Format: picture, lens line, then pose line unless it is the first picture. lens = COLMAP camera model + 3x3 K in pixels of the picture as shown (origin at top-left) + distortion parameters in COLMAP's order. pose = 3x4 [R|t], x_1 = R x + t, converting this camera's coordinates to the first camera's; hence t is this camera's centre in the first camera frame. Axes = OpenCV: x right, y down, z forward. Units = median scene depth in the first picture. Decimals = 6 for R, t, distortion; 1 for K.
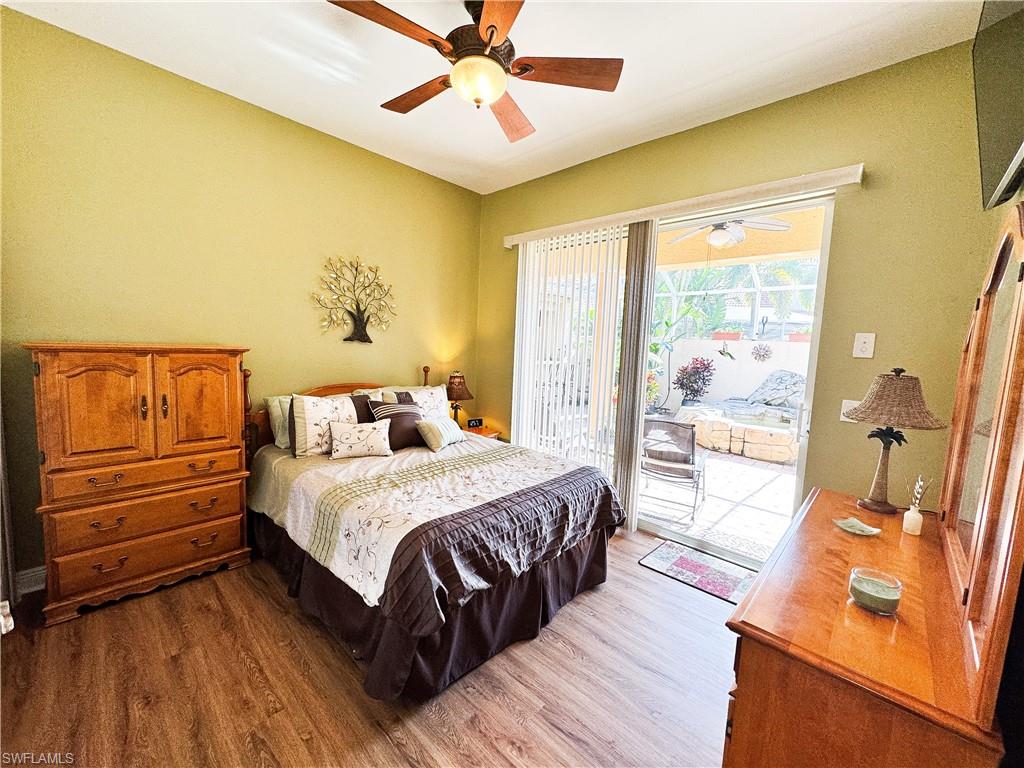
lens RADIAL K [[406.8, 0, 516.3], [0, 406.8, 383.2], [0, 0, 1]] dist [-0.007322, 0.001163]
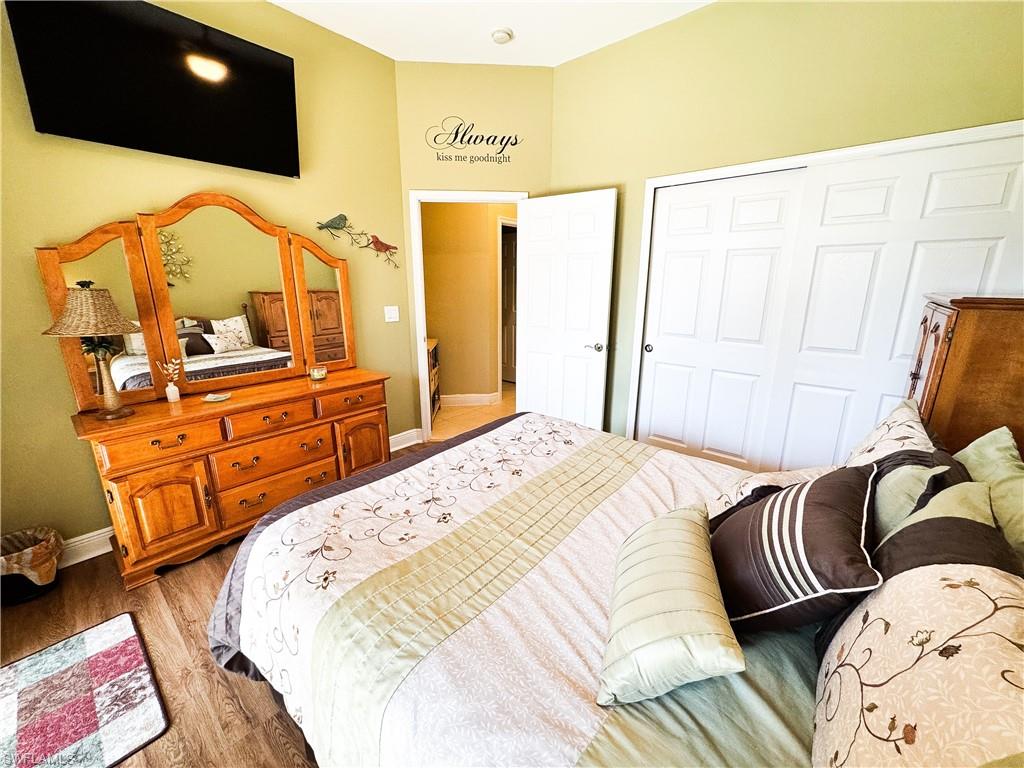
lens RADIAL K [[406.8, 0, 512.2], [0, 406.8, 380.8], [0, 0, 1]] dist [-0.007322, 0.001163]
pose [[-0.997949, -0.033006, -0.054855, -0.039519], [-0.049568, 0.940632, 0.335789, -0.078463], [0.040516, 0.337819, -0.940339, 0.867524]]
